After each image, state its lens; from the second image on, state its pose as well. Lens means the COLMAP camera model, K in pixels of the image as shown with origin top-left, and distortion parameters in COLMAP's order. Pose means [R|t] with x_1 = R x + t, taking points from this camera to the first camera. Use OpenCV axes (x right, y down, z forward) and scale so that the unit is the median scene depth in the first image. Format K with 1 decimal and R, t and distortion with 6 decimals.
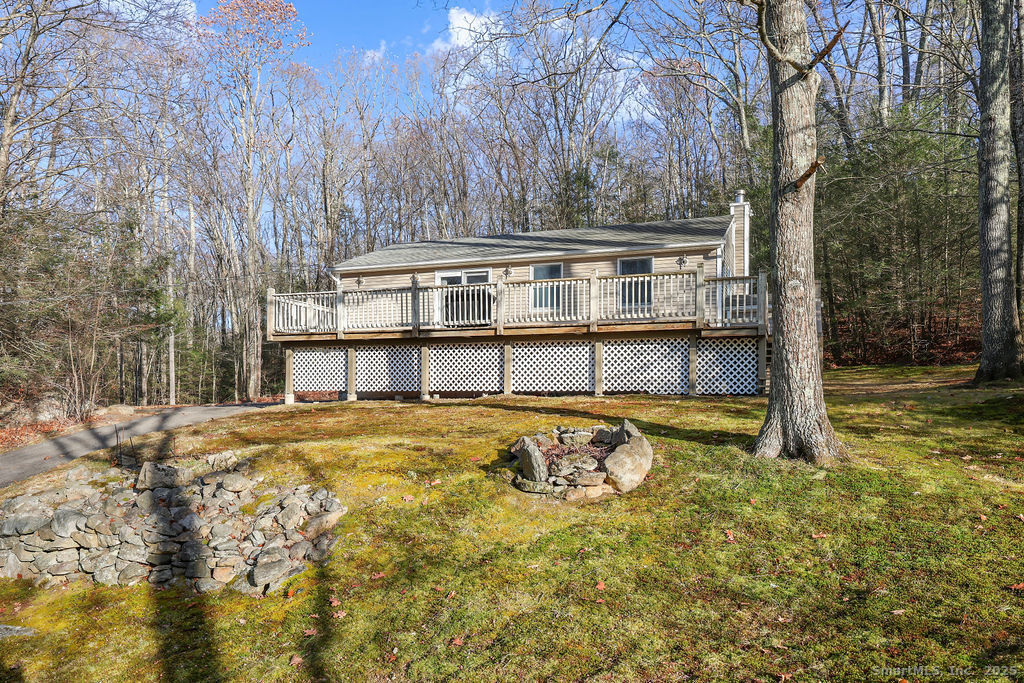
lens RADIAL K [[779.3, 0, 512.0], [0, 779.3, 341.5], [0, 0, 1]] dist [0.008264, 0.004247]
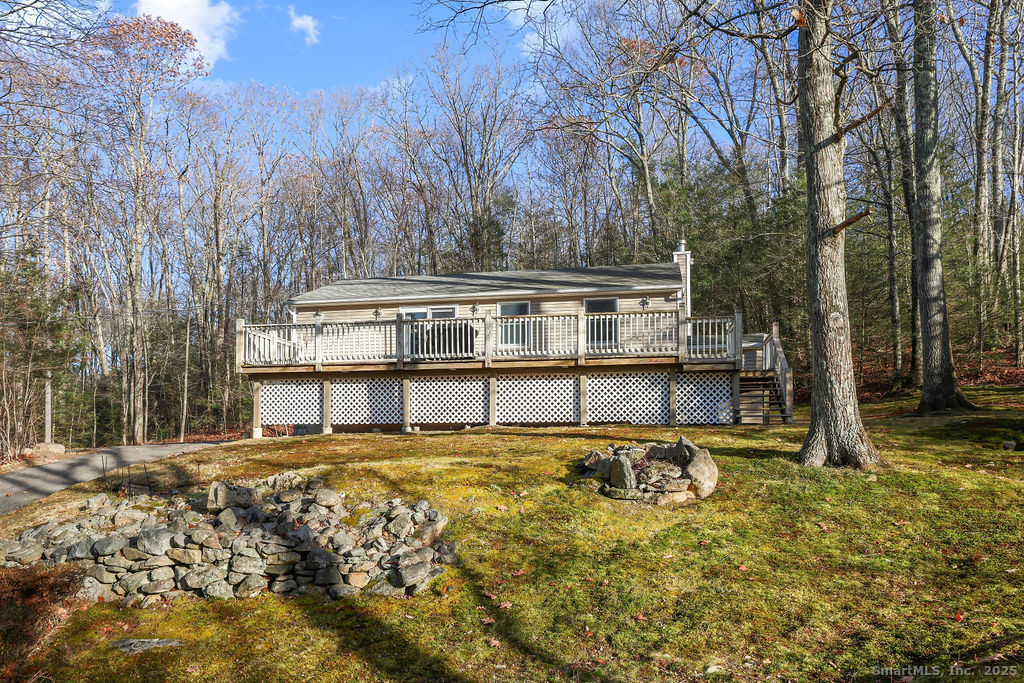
lens RADIAL K [[797.4, 0, 512.0], [0, 797.4, 341.5], [0, 0, 1]] dist [0.027647, -0.006215]
pose [[0.983256, 0.019517, 0.181182, -0.183727], [-0.008073, 0.997937, -0.063687, 0.025111], [-0.182051, 0.061158, 0.981385, -0.046219]]
